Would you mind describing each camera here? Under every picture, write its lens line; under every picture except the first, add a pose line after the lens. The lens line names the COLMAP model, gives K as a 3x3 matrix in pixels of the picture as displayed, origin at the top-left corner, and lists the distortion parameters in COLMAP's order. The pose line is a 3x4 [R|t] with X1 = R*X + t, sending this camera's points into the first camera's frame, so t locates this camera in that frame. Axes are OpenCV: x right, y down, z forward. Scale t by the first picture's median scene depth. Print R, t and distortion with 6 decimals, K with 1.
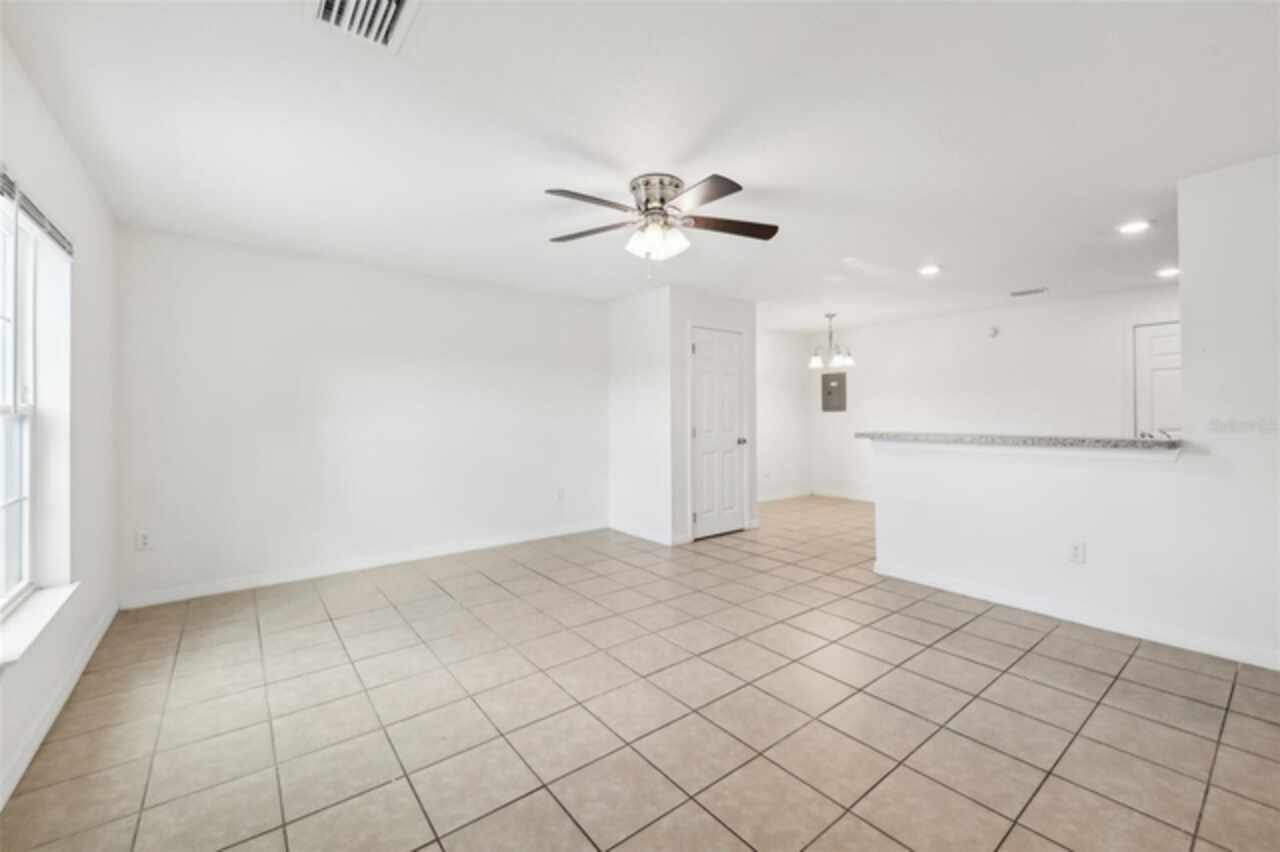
lens RADIAL K [[521.9, 0, 668.5], [0, 521.9, 416.0], [0, 0, 1]] dist [0.000088, -0.000169]
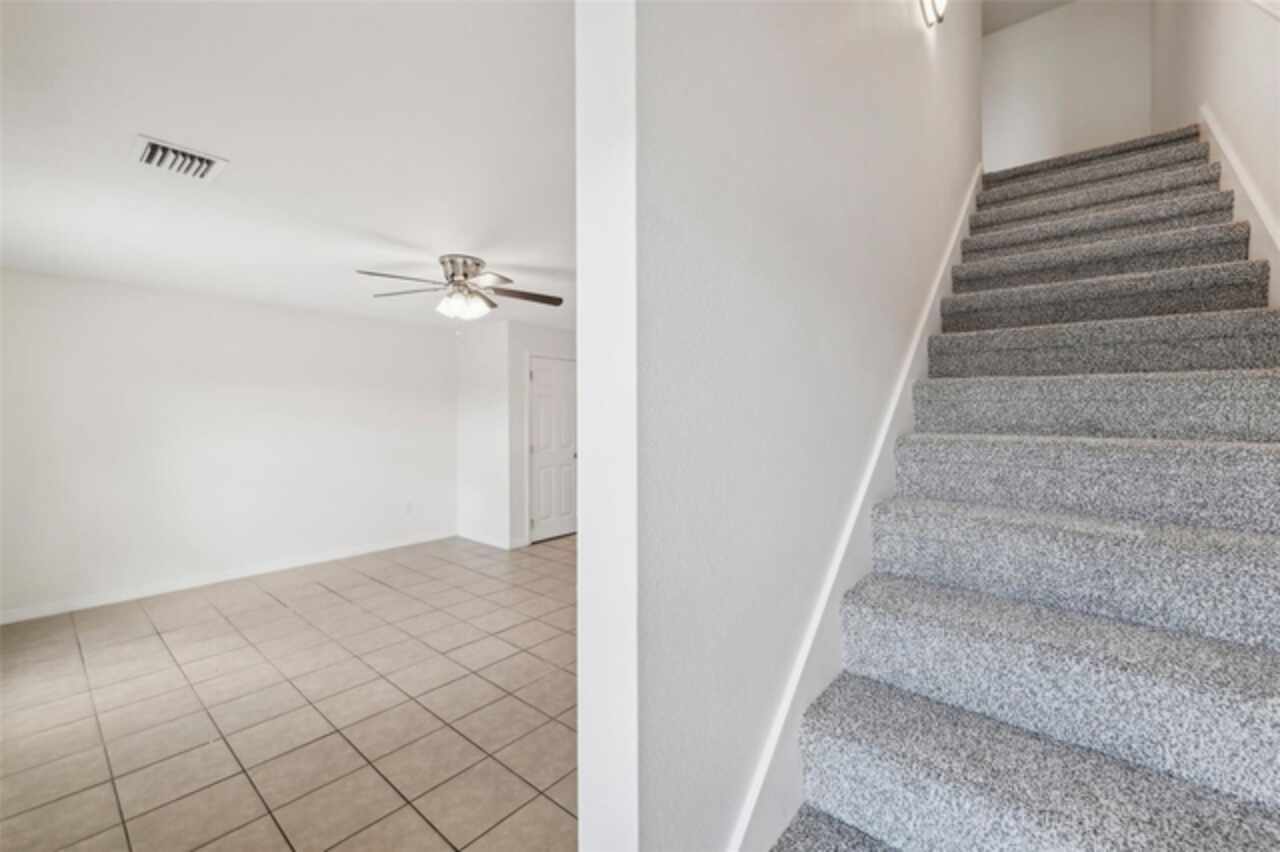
lens RADIAL K [[521.9, 0, 668.5], [0, 521.9, 416.0], [0, 0, 1]] dist [0.000088, -0.000169]
pose [[0.981317, -0.002166, 0.192387, 0.224002], [0.002308, 0.999997, -0.000513, -0.072197], [-0.192386, 0.000948, 0.981319, -0.324178]]
